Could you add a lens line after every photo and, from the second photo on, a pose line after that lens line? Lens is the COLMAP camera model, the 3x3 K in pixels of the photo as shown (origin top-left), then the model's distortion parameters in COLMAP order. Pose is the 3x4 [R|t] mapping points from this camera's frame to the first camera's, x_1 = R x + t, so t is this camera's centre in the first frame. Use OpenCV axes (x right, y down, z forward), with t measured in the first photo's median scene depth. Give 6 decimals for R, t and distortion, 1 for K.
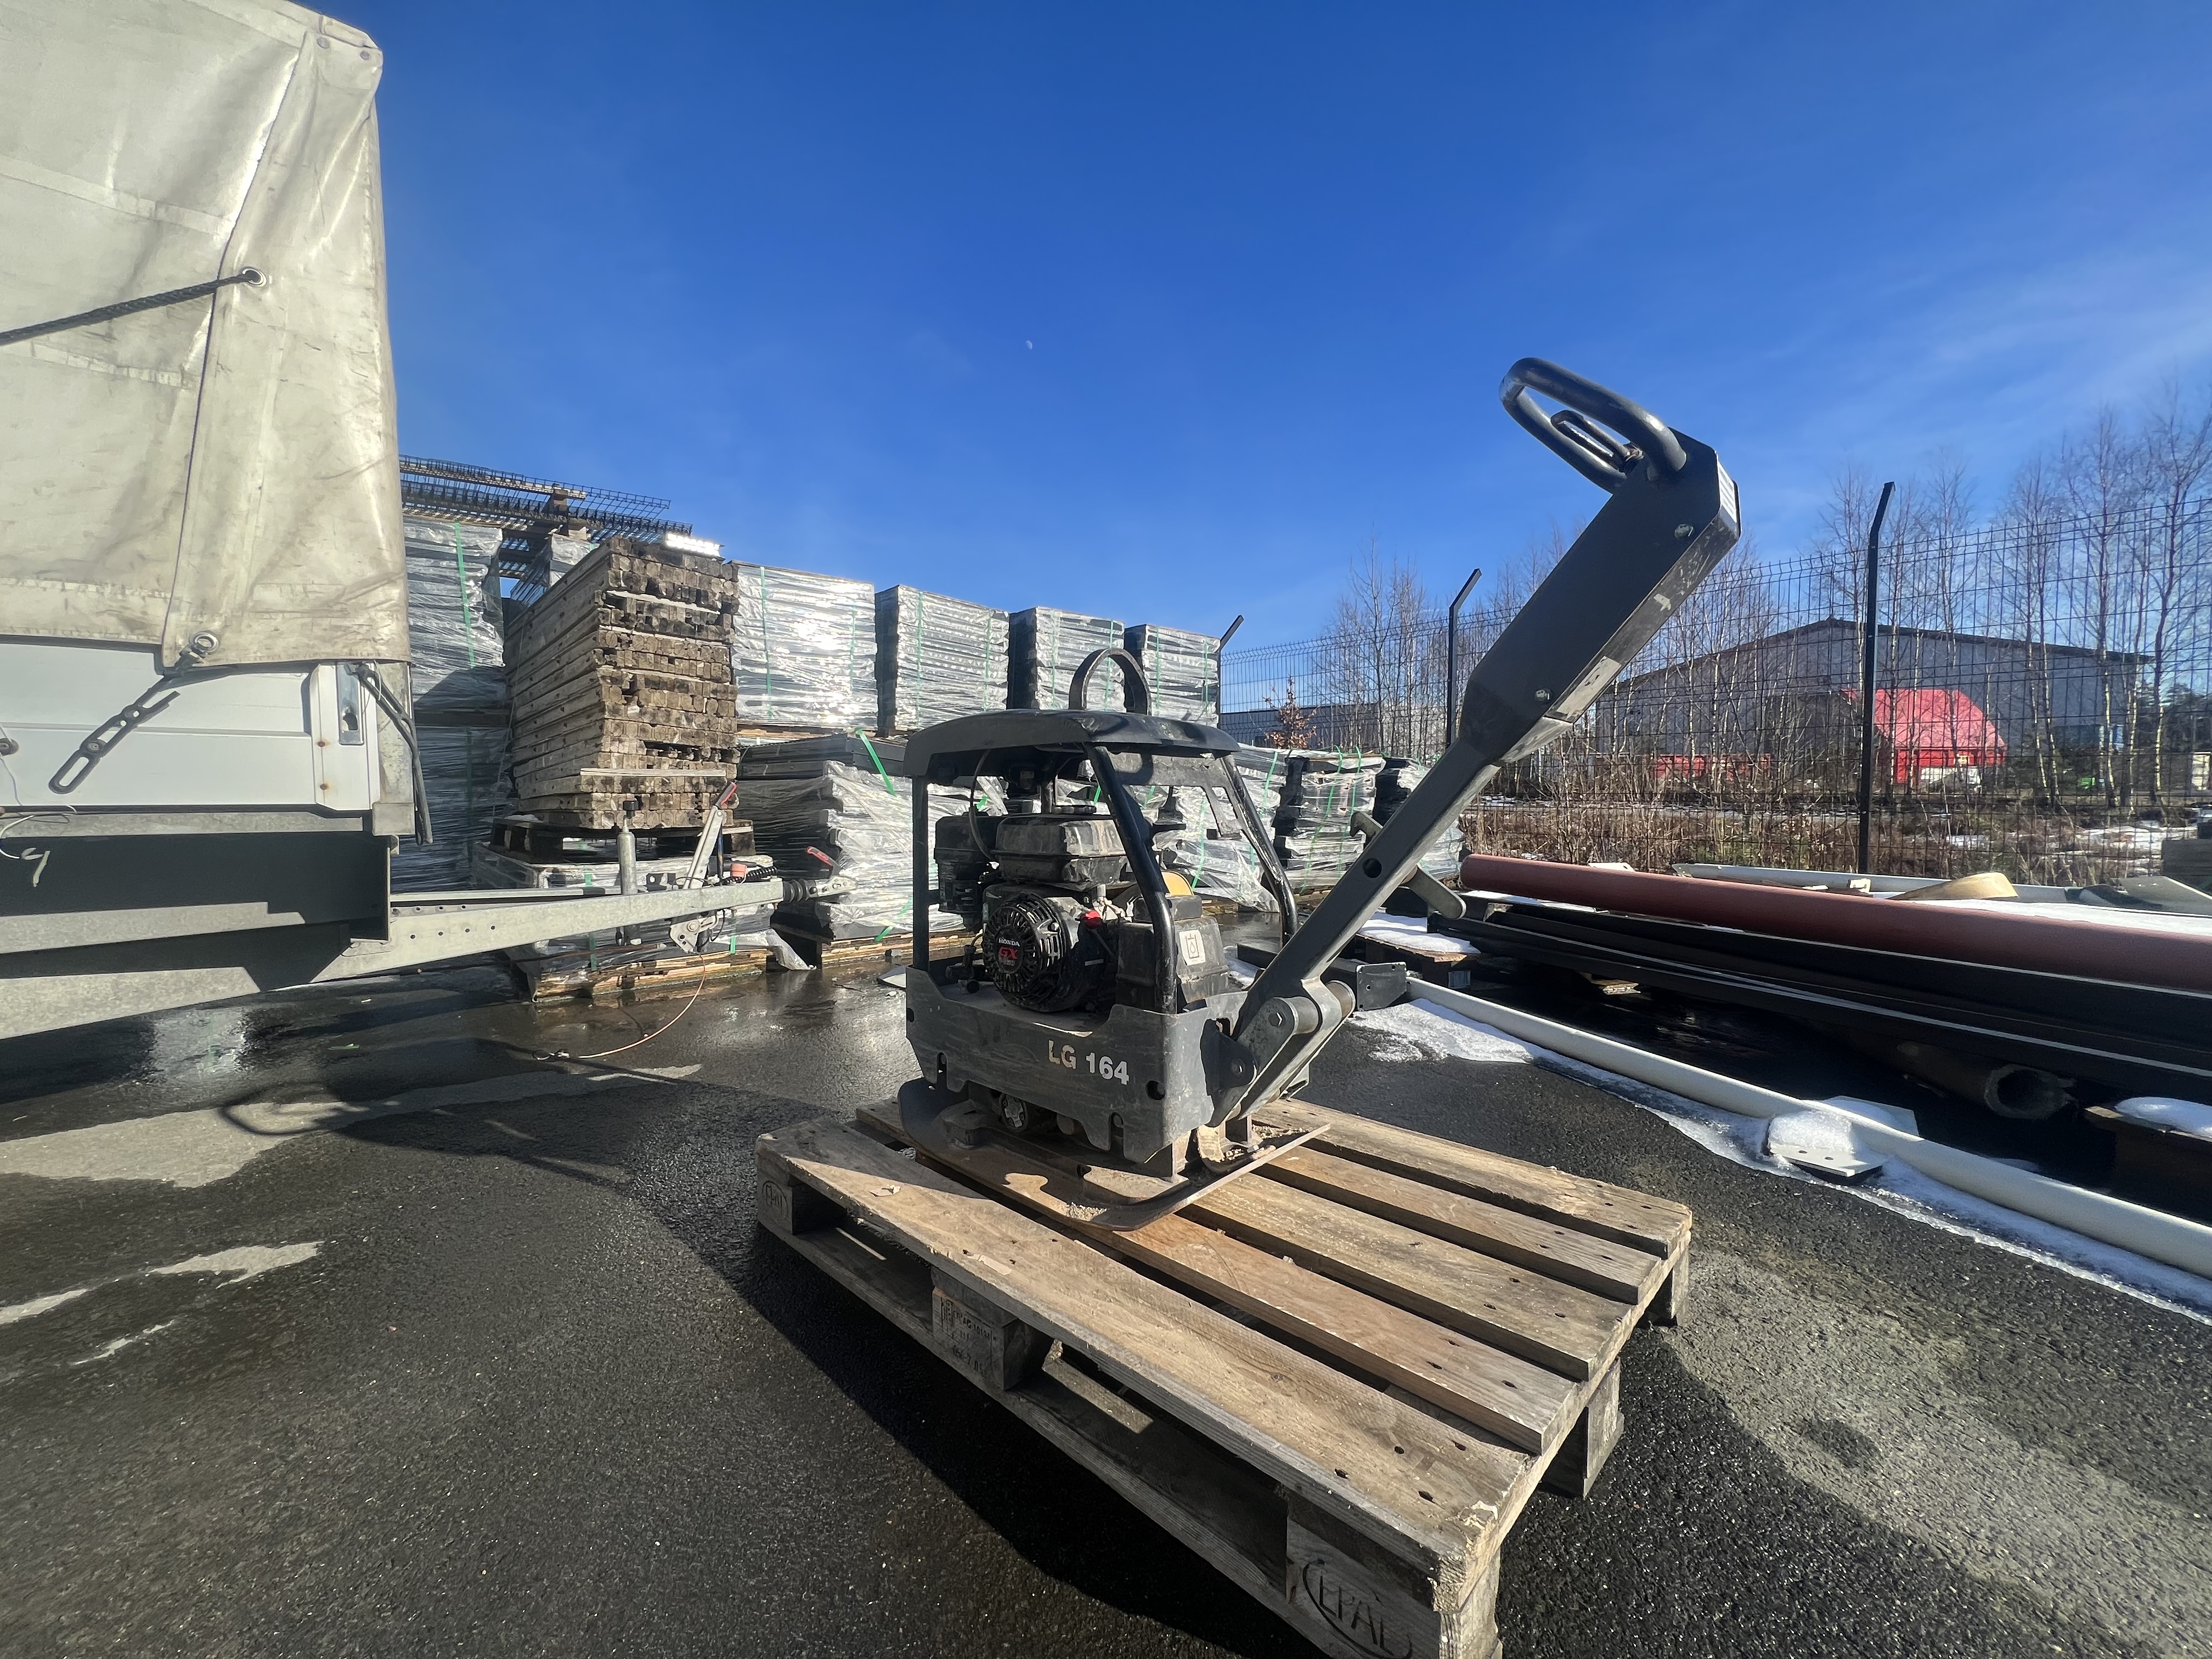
lens RADIAL K [[881.2, 0, 1101.3], [0, 881.2, 828.0], [0, 0, 1]] dist [-0.001698, -0.000557]
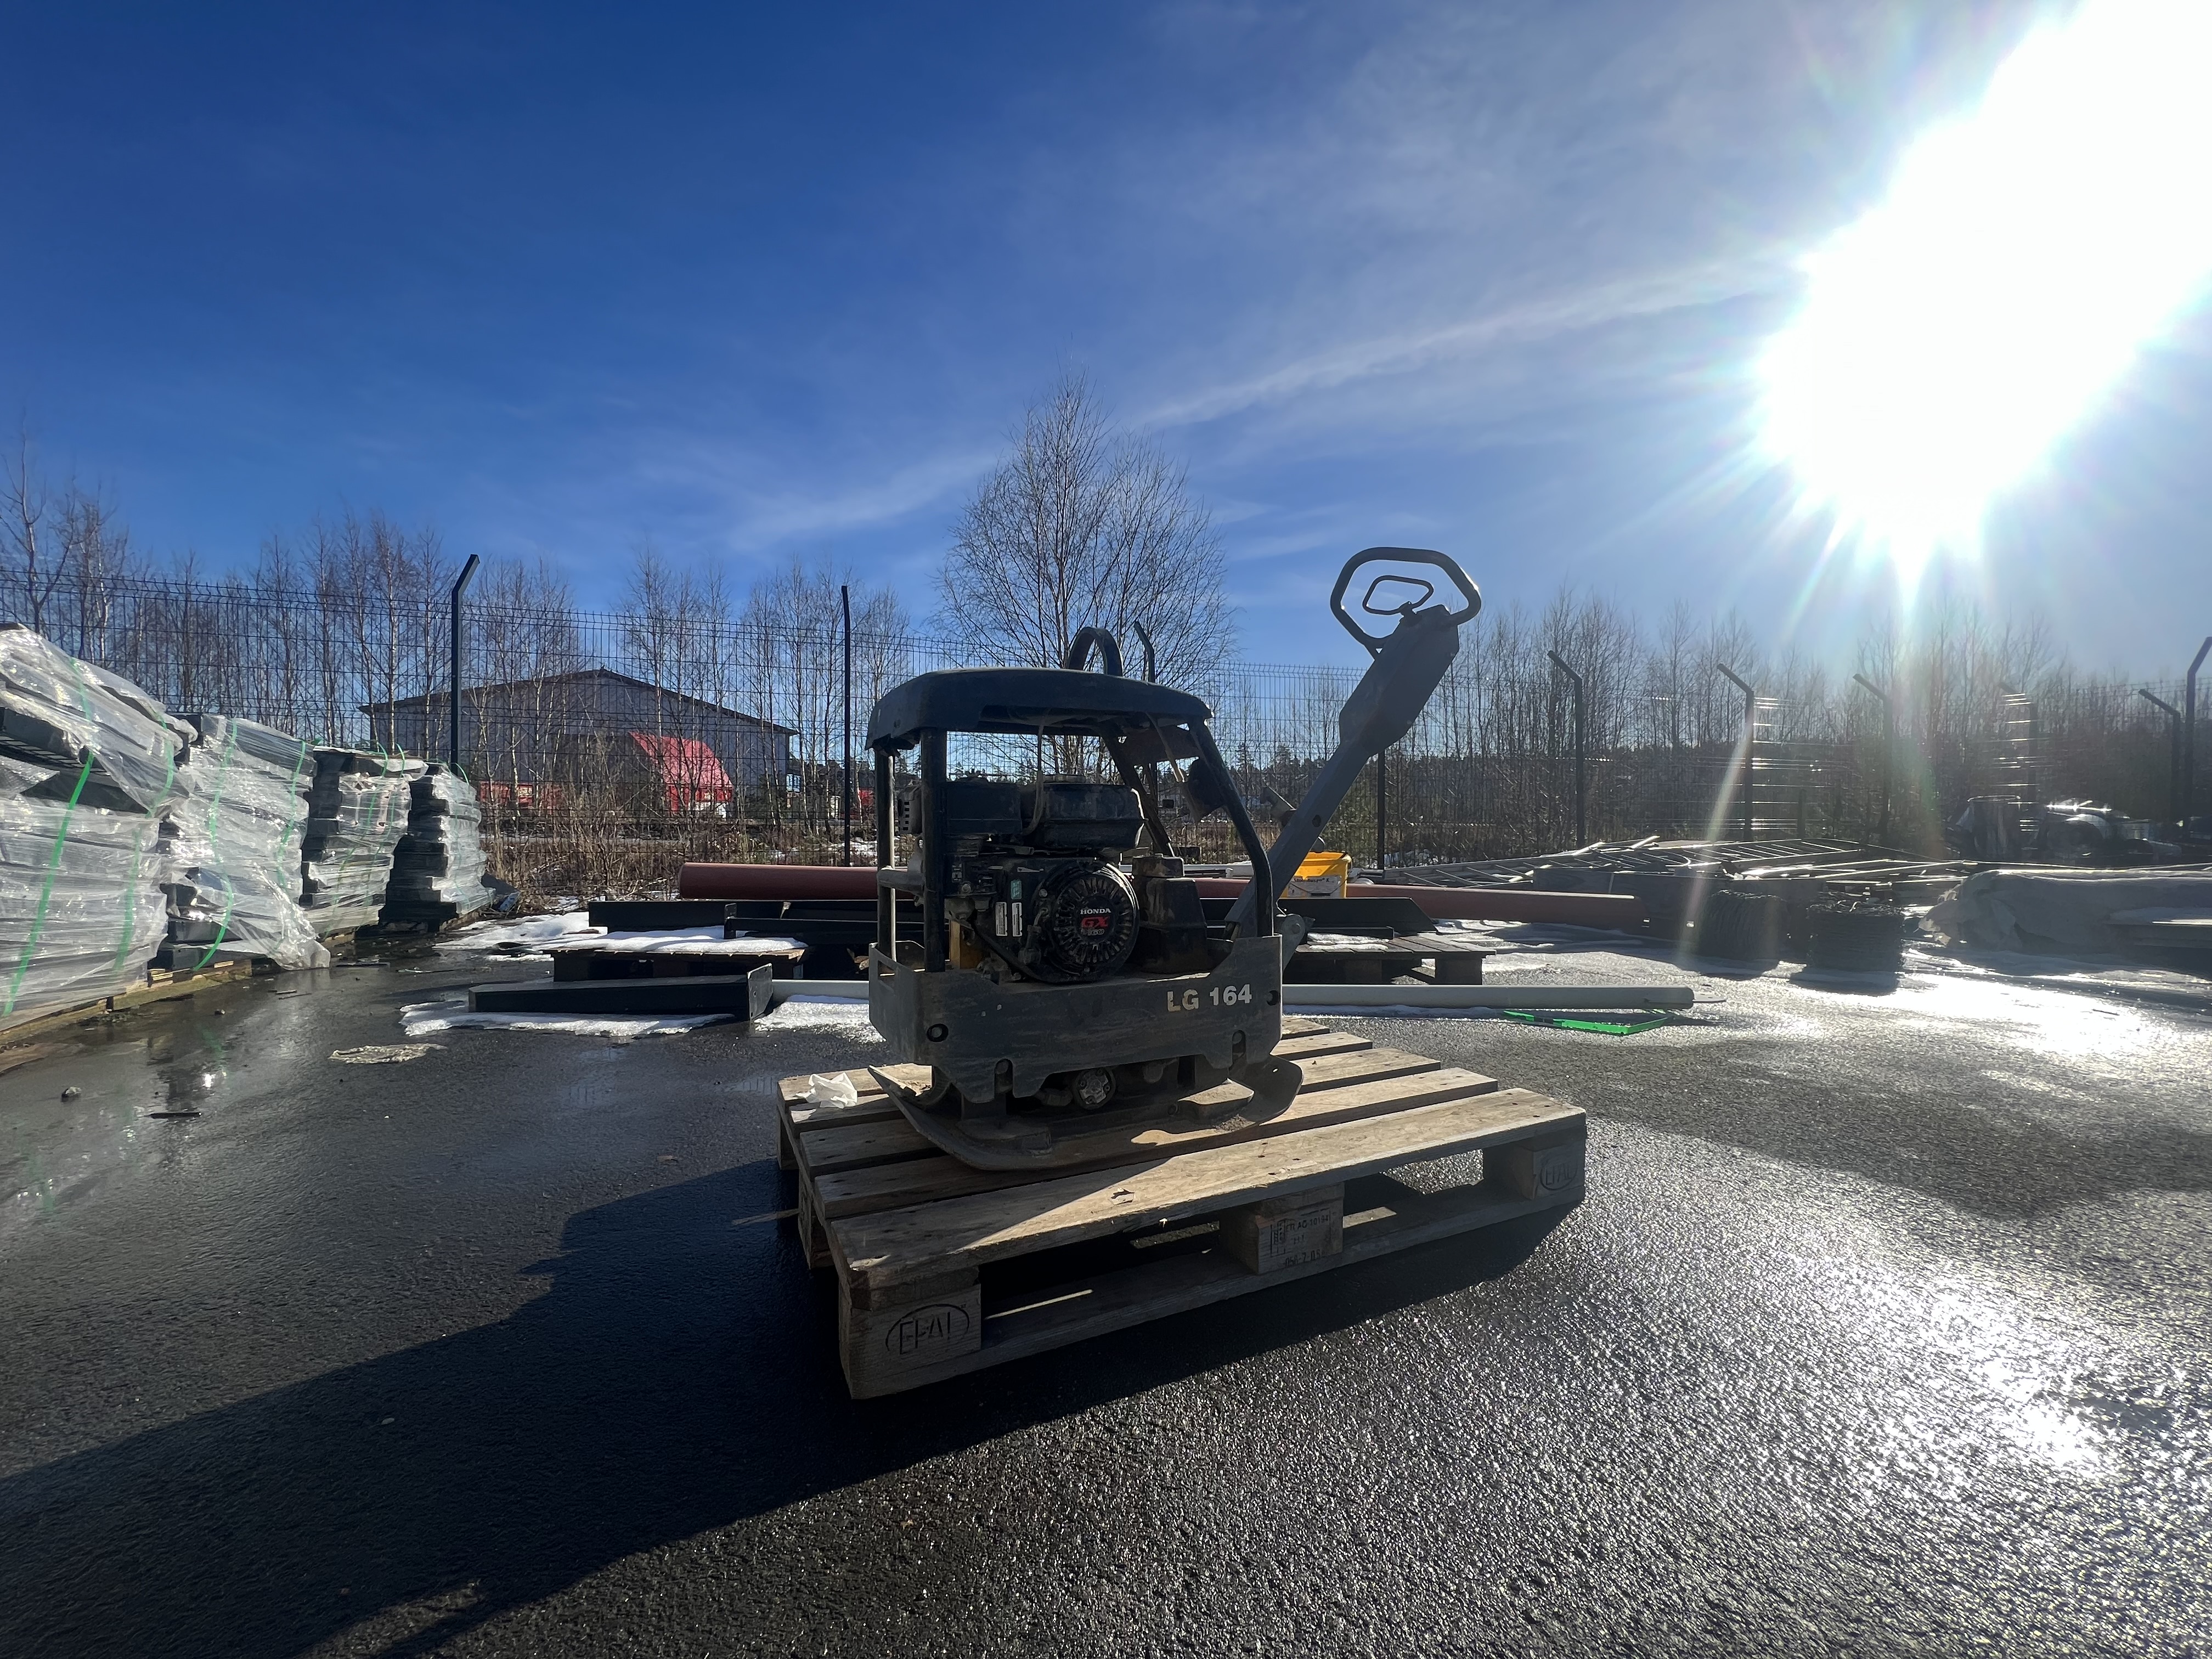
lens RADIAL K [[881.2, 0, 1101.3], [0, 881.2, 828.0], [0, 0, 1]] dist [-0.001698, -0.000557]
pose [[0.335865, -0.000961, 0.941910, -0.405215], [0.033727, 0.999370, -0.011006, 0.019557], [-0.941306, 0.035465, 0.335686, 0.265813]]
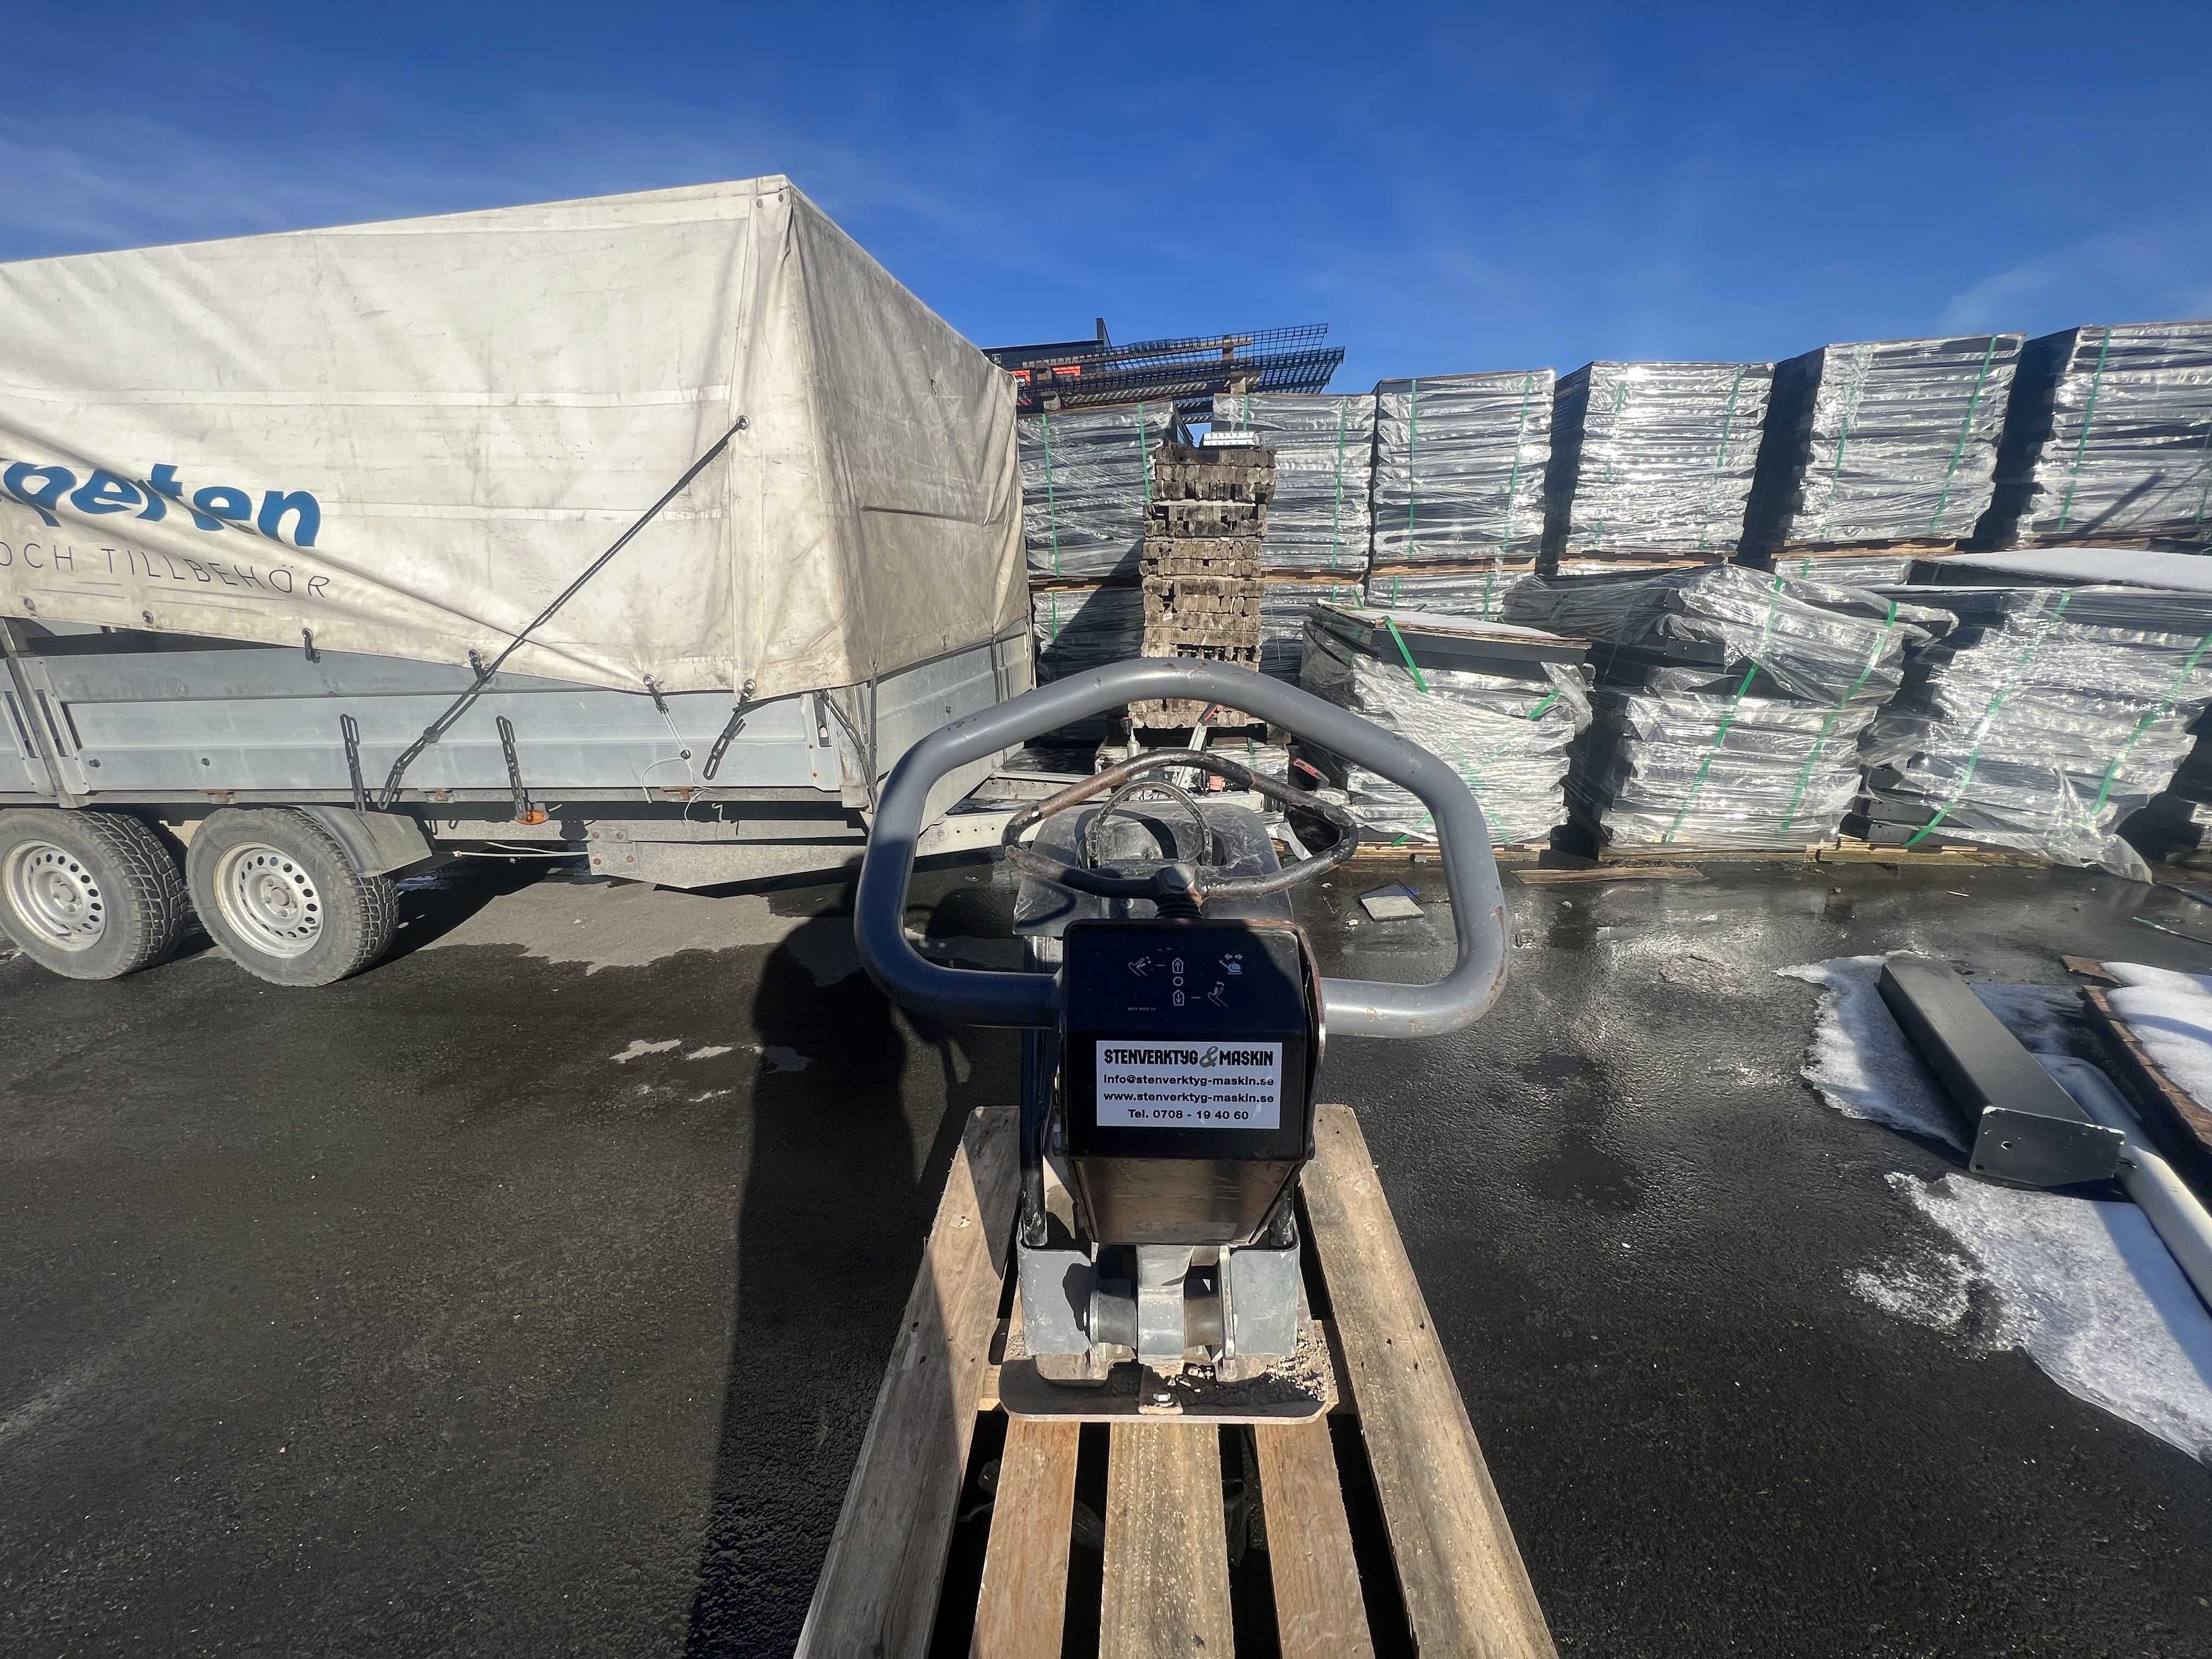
lens RADIAL K [[881.2, 0, 1101.3], [0, 881.2, 828.0], [0, 0, 1]] dist [-0.001698, -0.000557]
pose [[0.664364, 0.186636, -0.723732, 0.244417], [0.009906, 0.966037, 0.258215, -0.154951], [0.747343, -0.178718, 0.639951, 0.176790]]
